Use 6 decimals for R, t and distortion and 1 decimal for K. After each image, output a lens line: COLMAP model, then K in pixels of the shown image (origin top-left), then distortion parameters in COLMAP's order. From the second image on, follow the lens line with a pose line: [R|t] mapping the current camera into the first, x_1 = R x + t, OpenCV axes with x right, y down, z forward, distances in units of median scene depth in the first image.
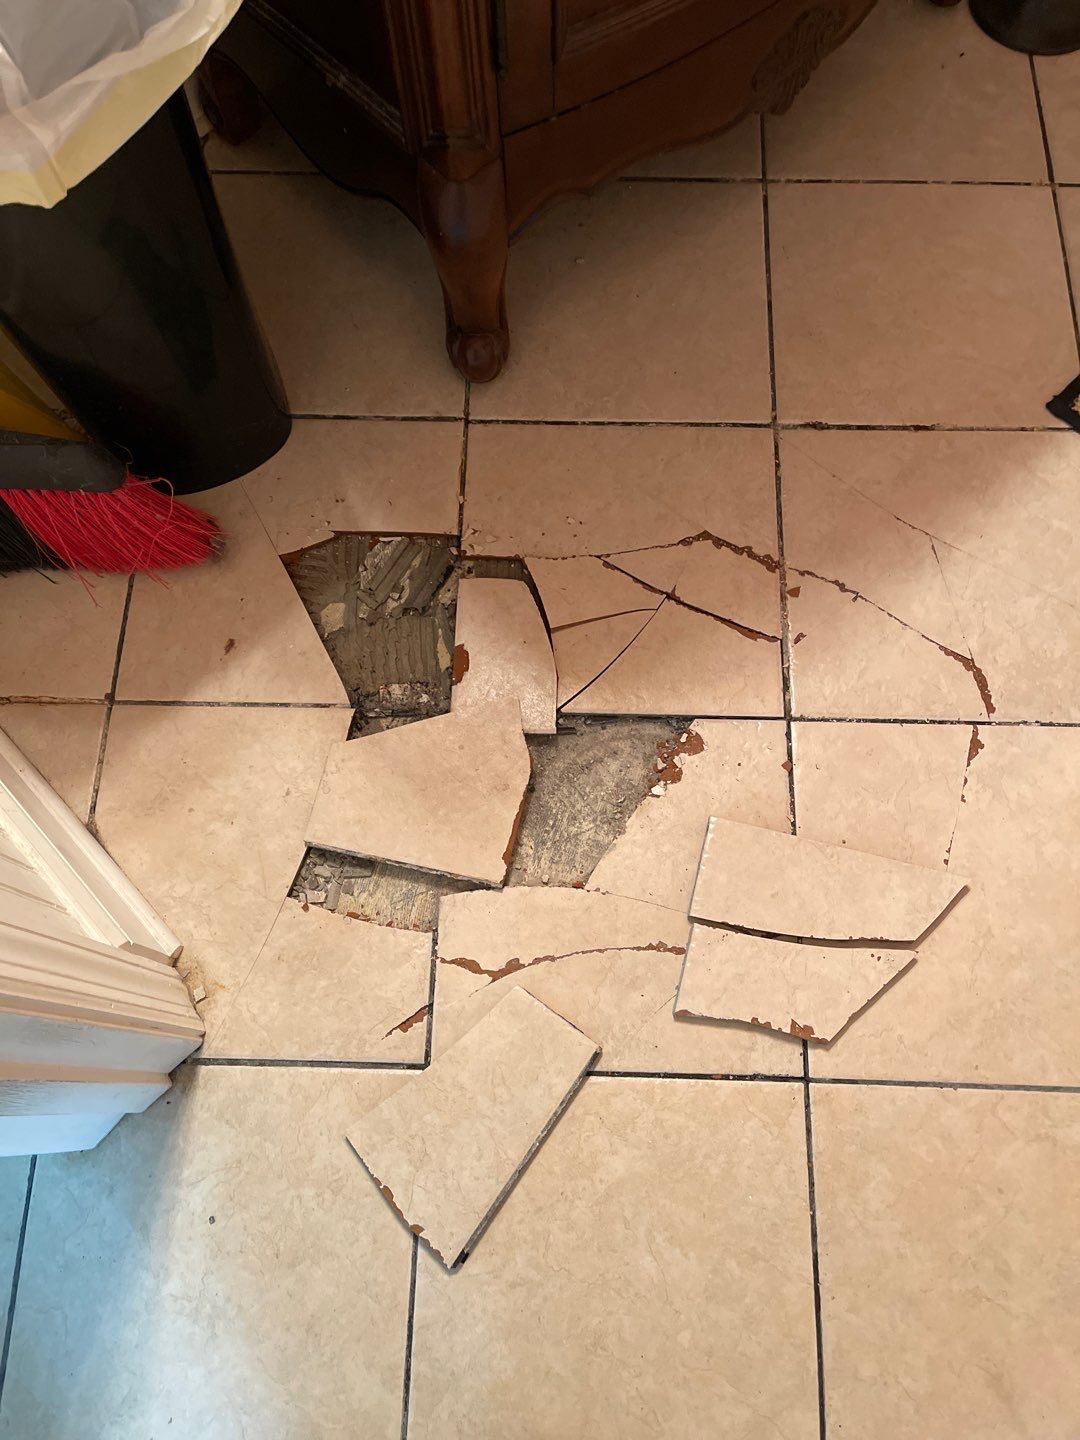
lens RADIAL K [[1093.3, 0, 540.0], [0, 1093.3, 720.0], [0, 0, 1]] dist [0.072325, -0.124081]
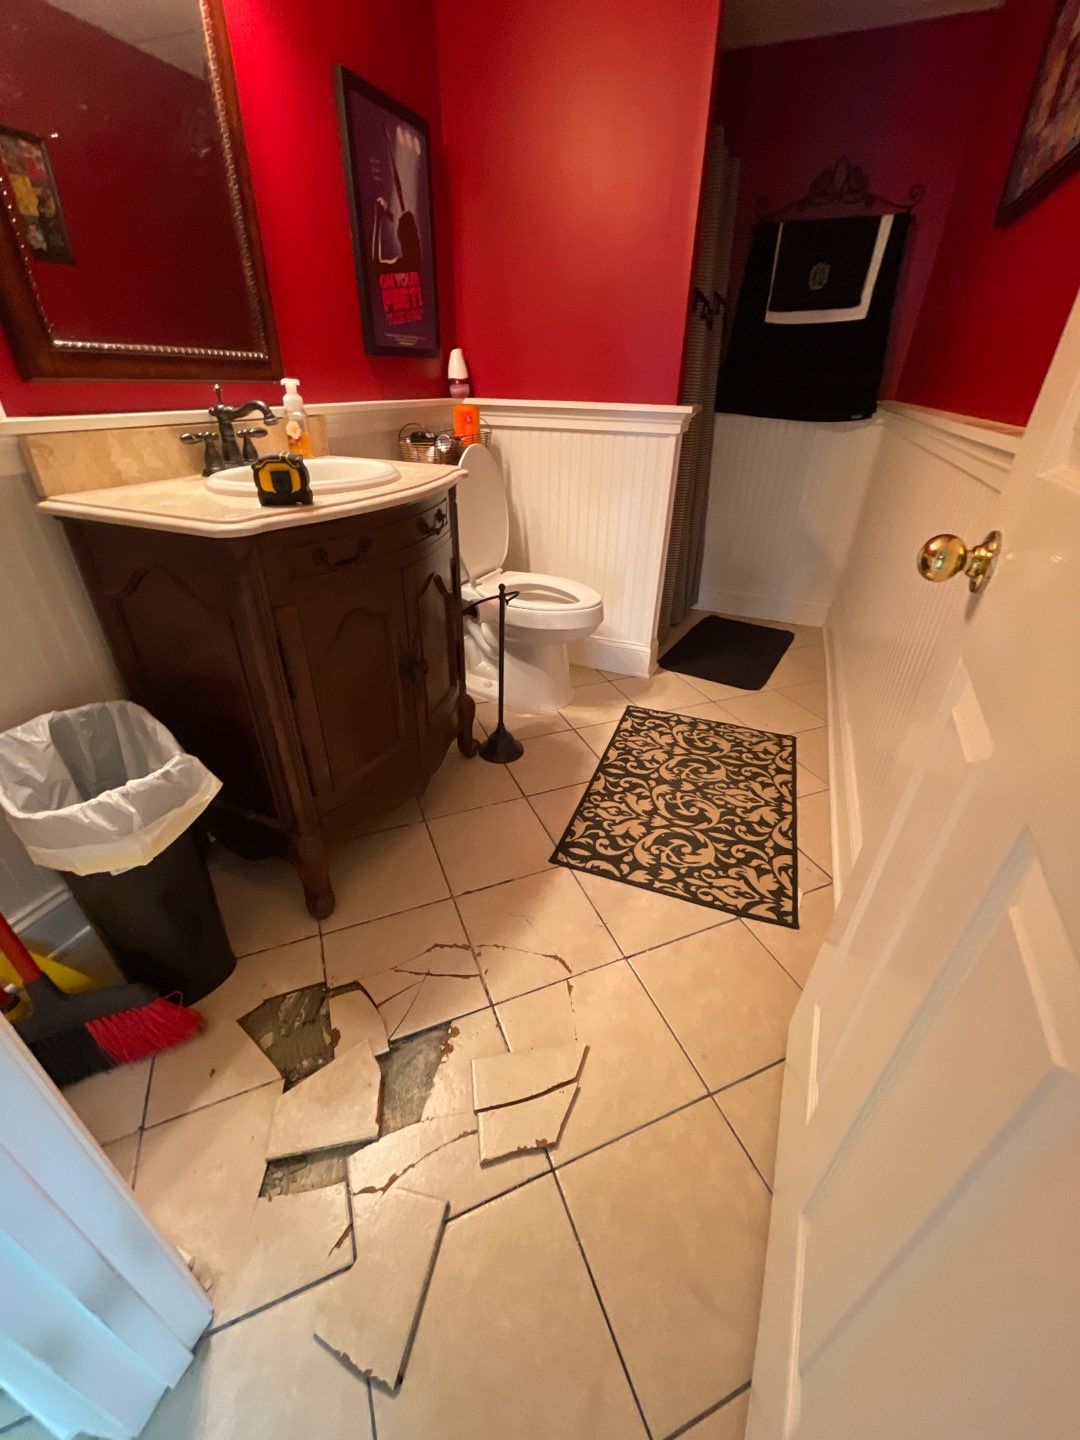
lens RADIAL K [[576.3, 0, 543.9], [0, 576.3, 715.6], [0, 0, 1]] dist [-0.002124, 0.000914]
pose [[0.908224, -0.176929, 0.379242, -0.021701], [0.381757, 0.721529, -0.577631, 0.300701], [-0.171435, 0.669397, 0.722854, -0.280163]]
